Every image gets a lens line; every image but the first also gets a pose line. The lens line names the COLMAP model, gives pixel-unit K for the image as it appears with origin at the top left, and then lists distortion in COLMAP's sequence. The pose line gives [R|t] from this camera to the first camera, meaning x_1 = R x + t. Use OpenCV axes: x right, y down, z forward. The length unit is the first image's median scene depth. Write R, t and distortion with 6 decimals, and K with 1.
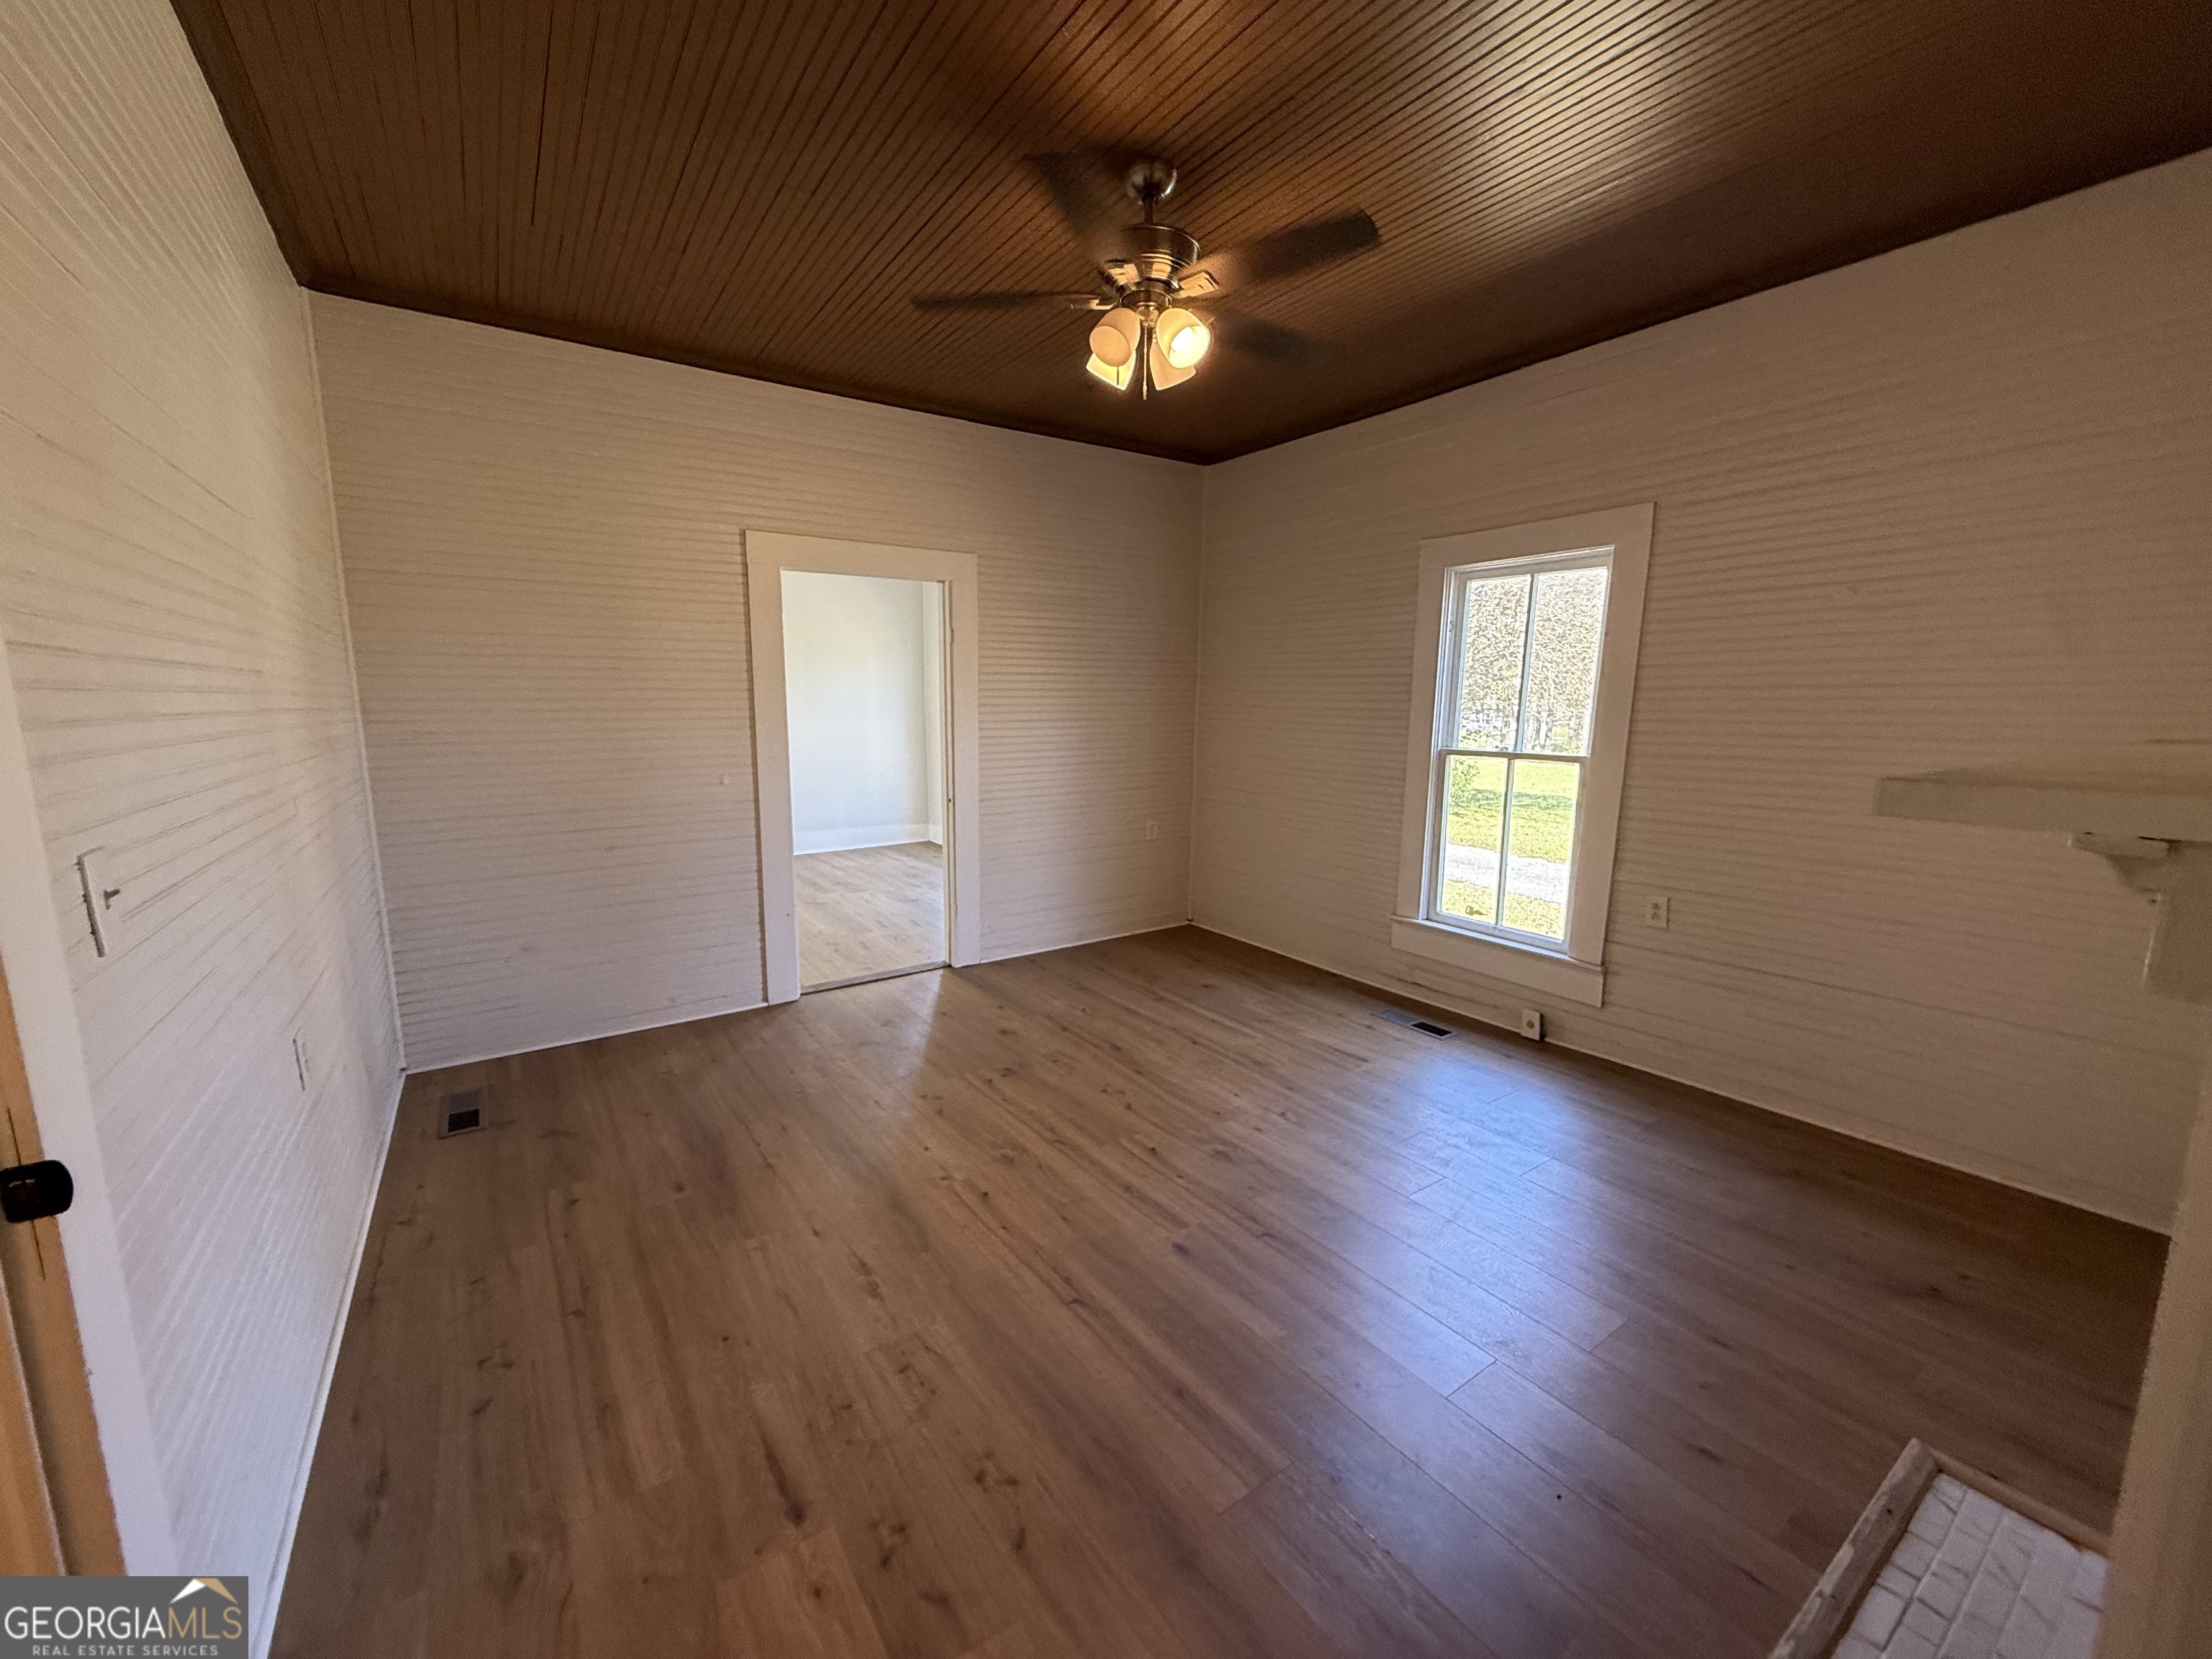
lens RADIAL K [[881.4, 0, 1107.4], [0, 881.4, 837.6], [0, 0, 1]] dist [0.004007, 0.000344]
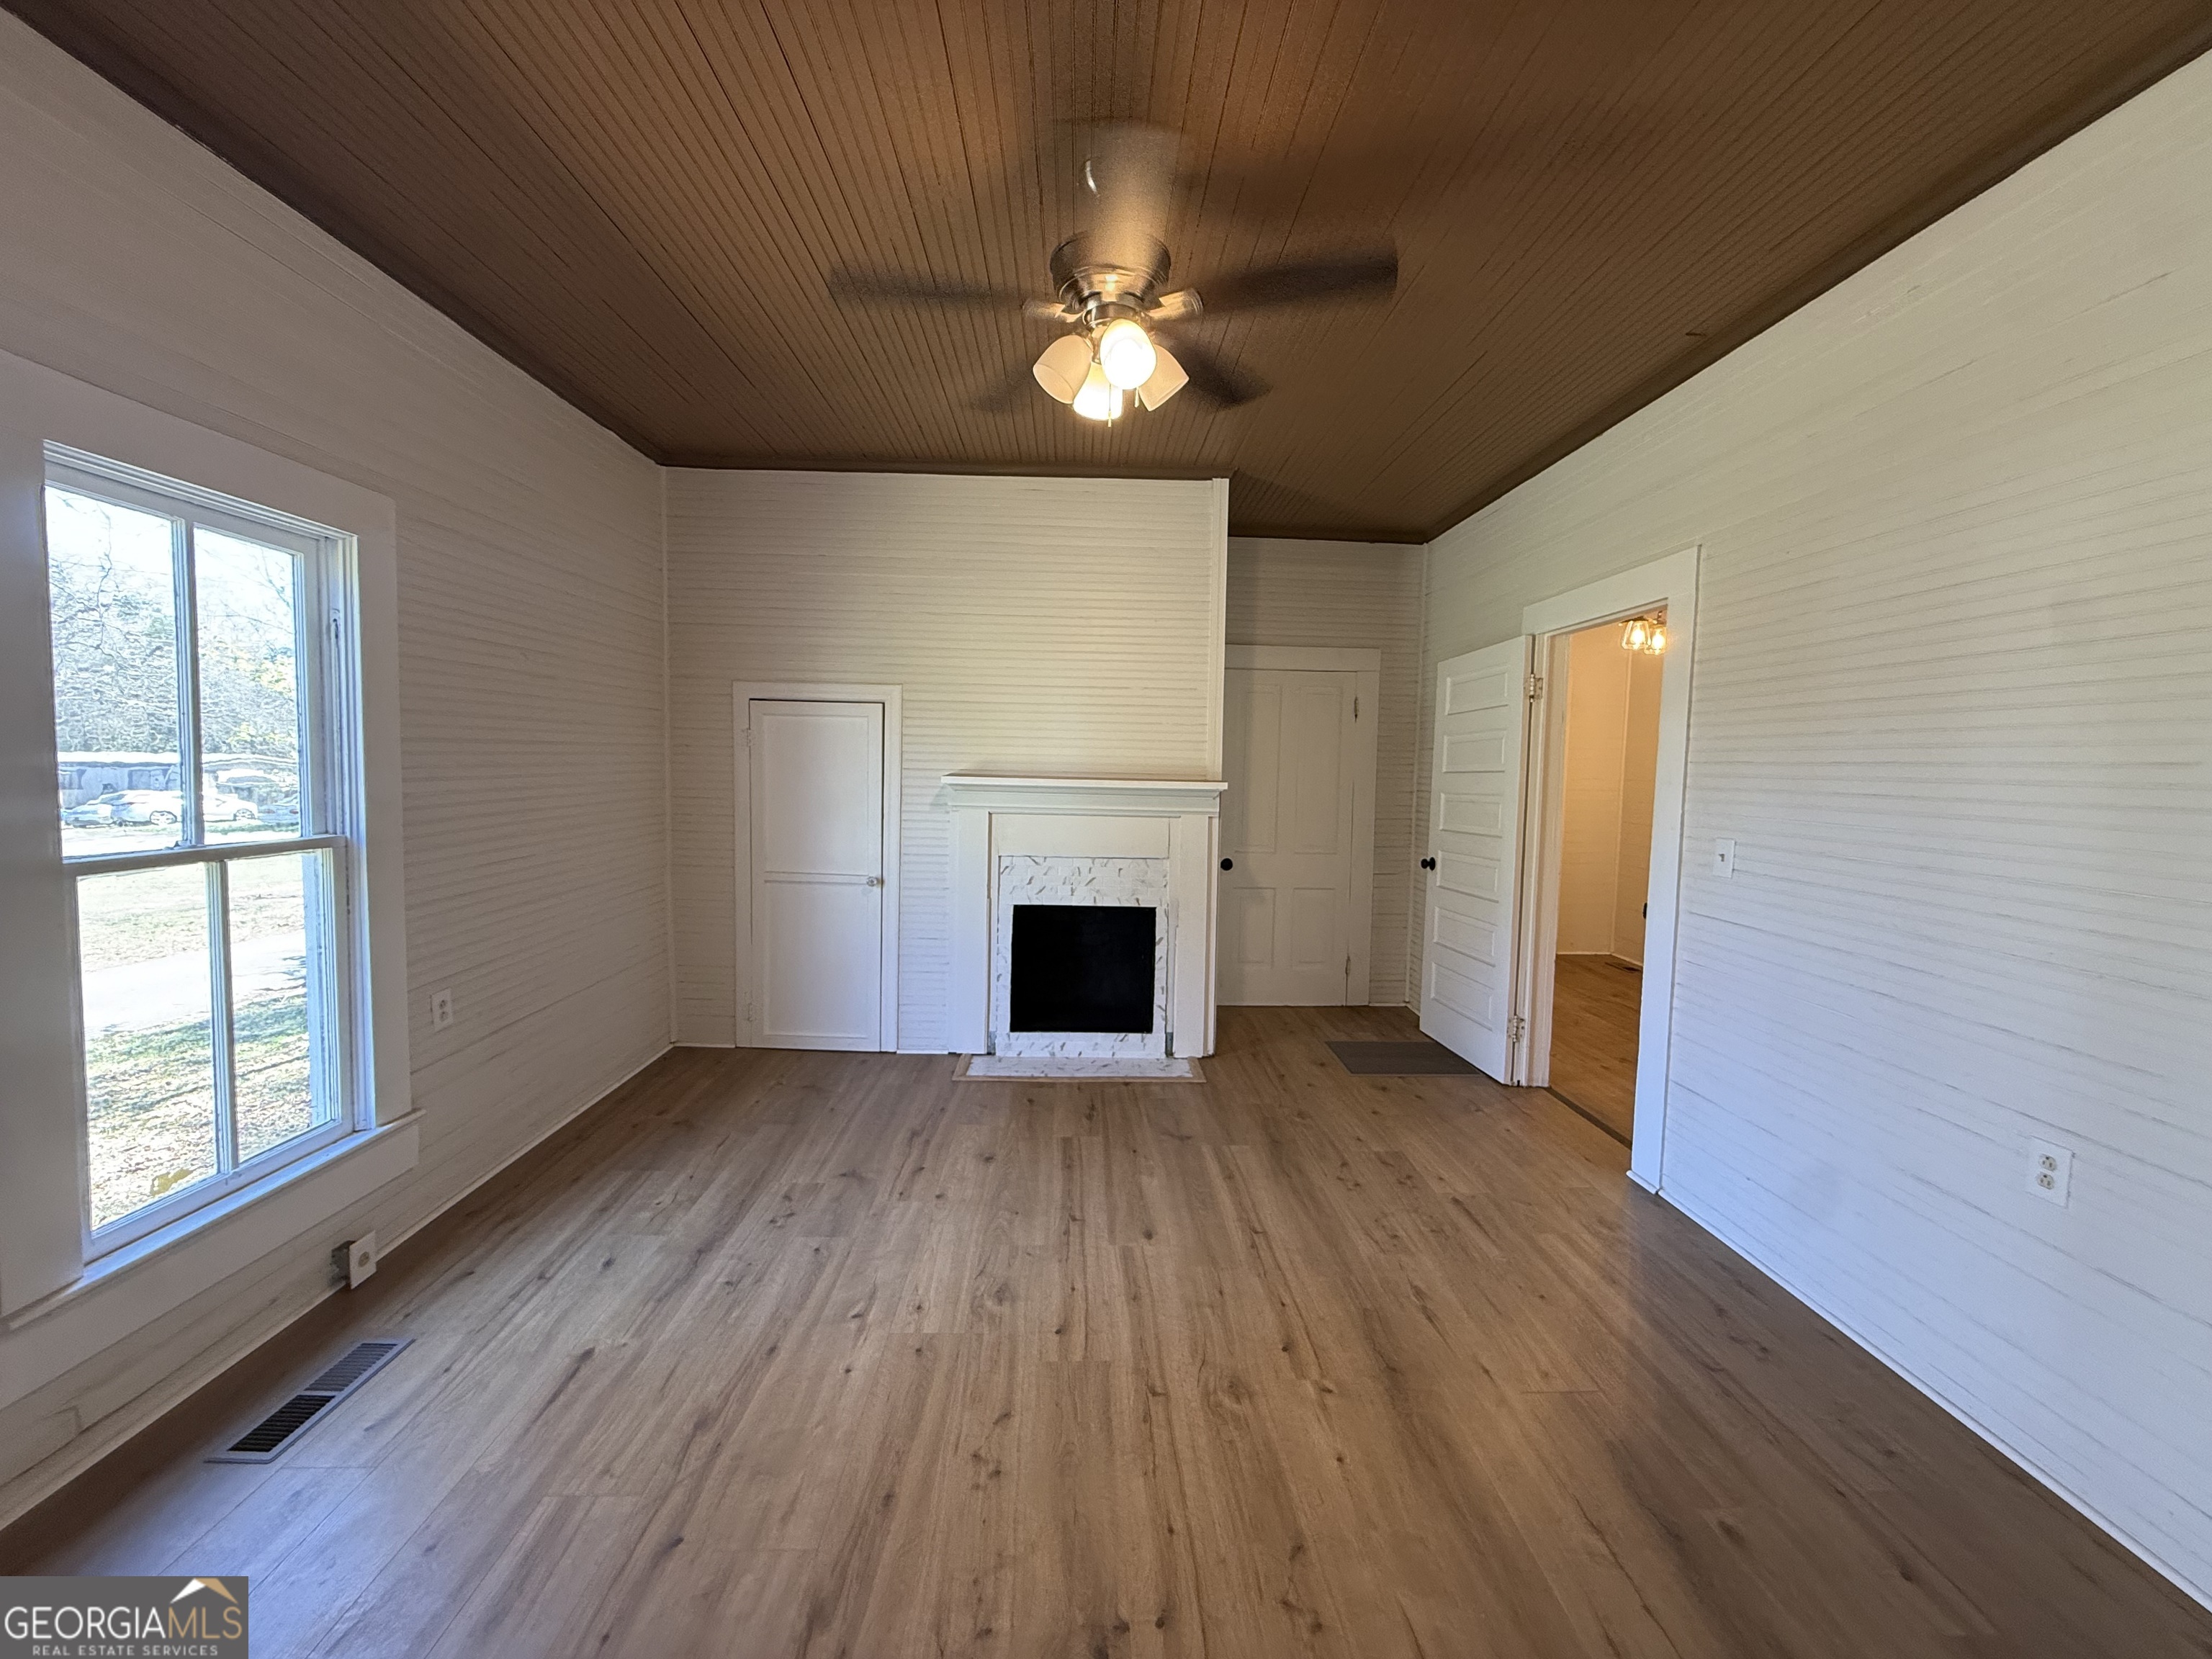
lens RADIAL K [[878.1, 0, 1106.0], [0, 878.1, 829.5], [0, 0, 1]] dist [0.000562, 0.000169]
pose [[-0.835263, -0.060195, 0.546546, -0.426834], [0.064445, 0.976421, 0.206029, -0.270731], [-0.546061, 0.207311, -0.811689, 1.681686]]
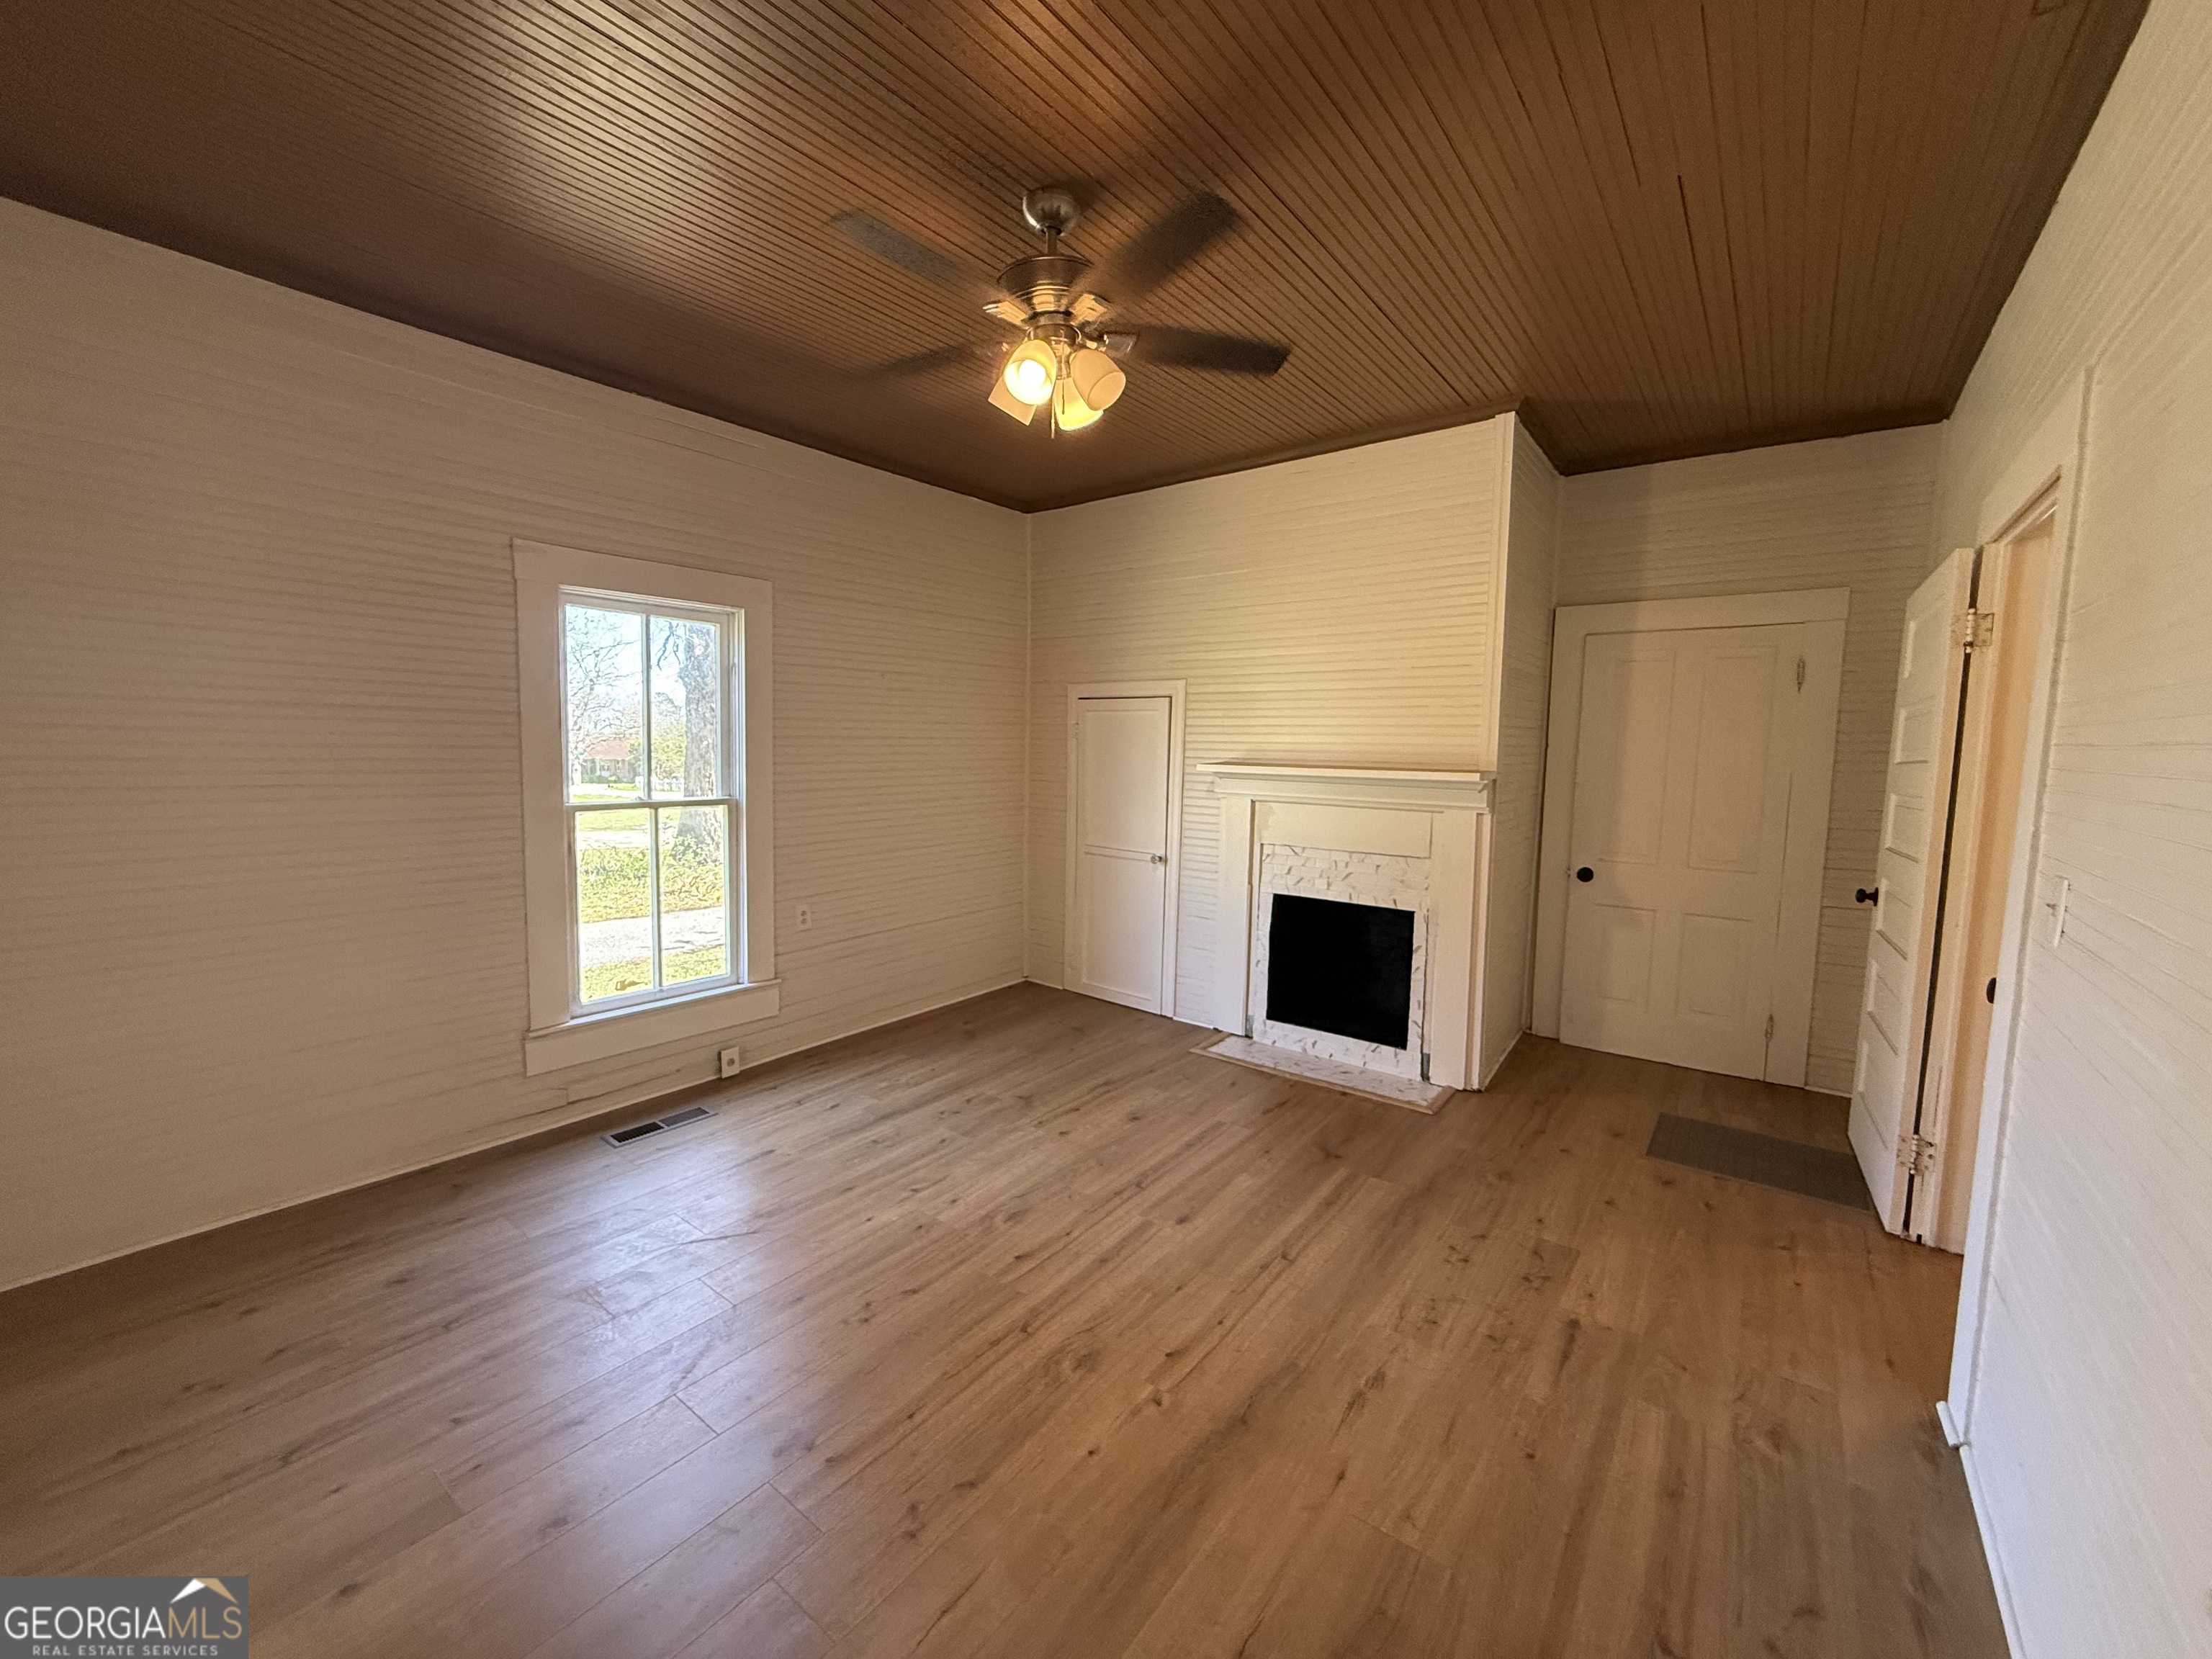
lens RADIAL K [[878.1, 0, 1106.0], [0, 878.1, 829.5], [0, 0, 1]] dist [0.000562, 0.000169]
pose [[-0.299582, -0.098979, 0.948922, -0.851318], [0.136049, 0.980008, 0.145173, -0.203967], [-0.944321, 0.172591, -0.280127, 1.204308]]
